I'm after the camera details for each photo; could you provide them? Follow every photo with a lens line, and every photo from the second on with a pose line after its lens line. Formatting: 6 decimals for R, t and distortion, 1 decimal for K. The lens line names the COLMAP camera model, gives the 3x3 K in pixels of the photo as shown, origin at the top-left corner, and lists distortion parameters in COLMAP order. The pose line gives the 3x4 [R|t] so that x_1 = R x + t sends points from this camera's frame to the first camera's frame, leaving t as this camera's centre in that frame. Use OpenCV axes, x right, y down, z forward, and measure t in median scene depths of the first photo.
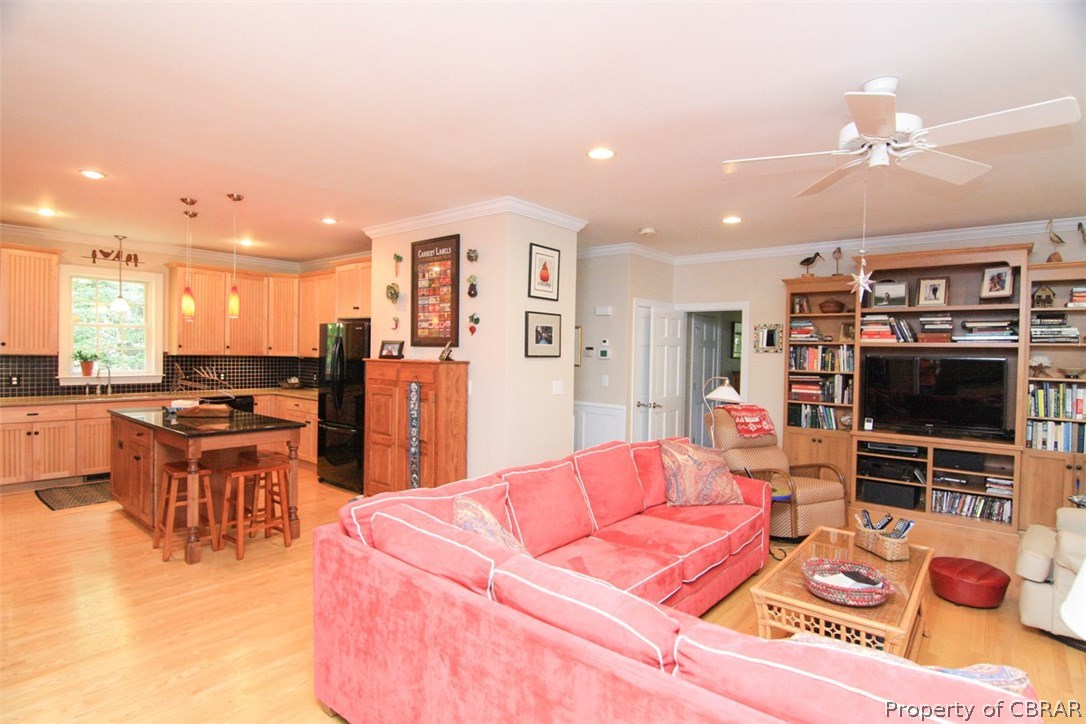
lens RADIAL K [[556.2, 0, 548.7], [0, 556.2, 361.4], [0, 0, 1]] dist [-0.011277, -0.008973]
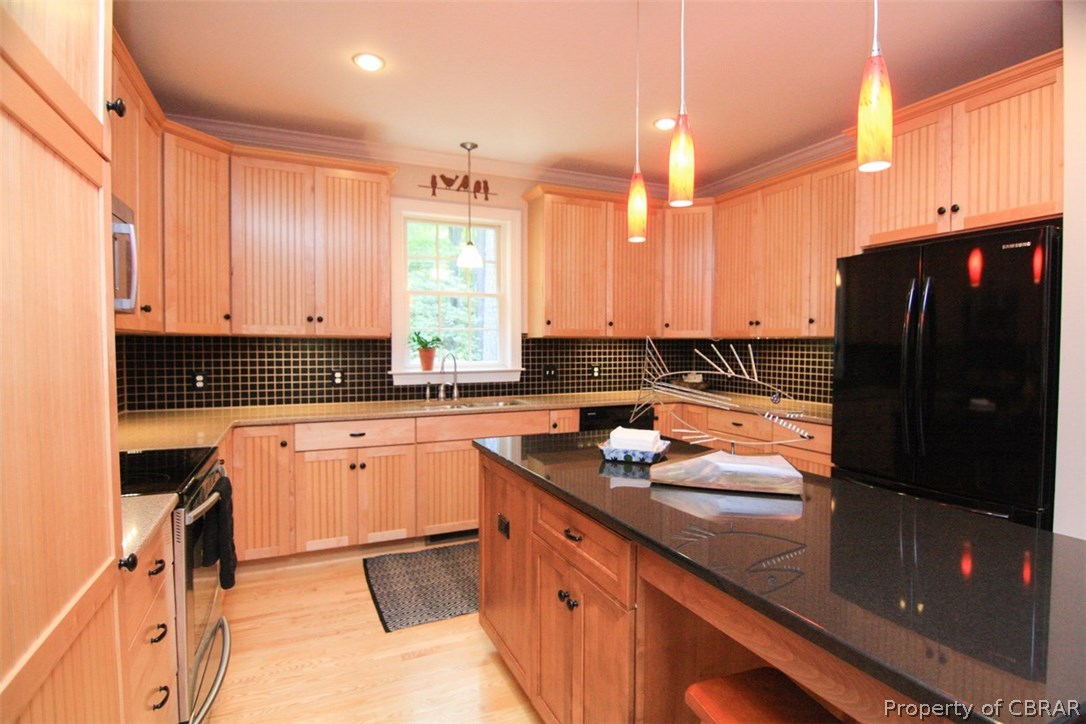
lens RADIAL K [[556.2, 0, 541.7], [0, 556.2, 360.5], [0, 0, 1]] dist [-0.011277, -0.008973]
pose [[0.892098, -0.005407, -0.451810, -0.428539], [0.008848, 0.999946, 0.005502, 0.012471], [0.451756, -0.008906, 0.892097, 0.481528]]
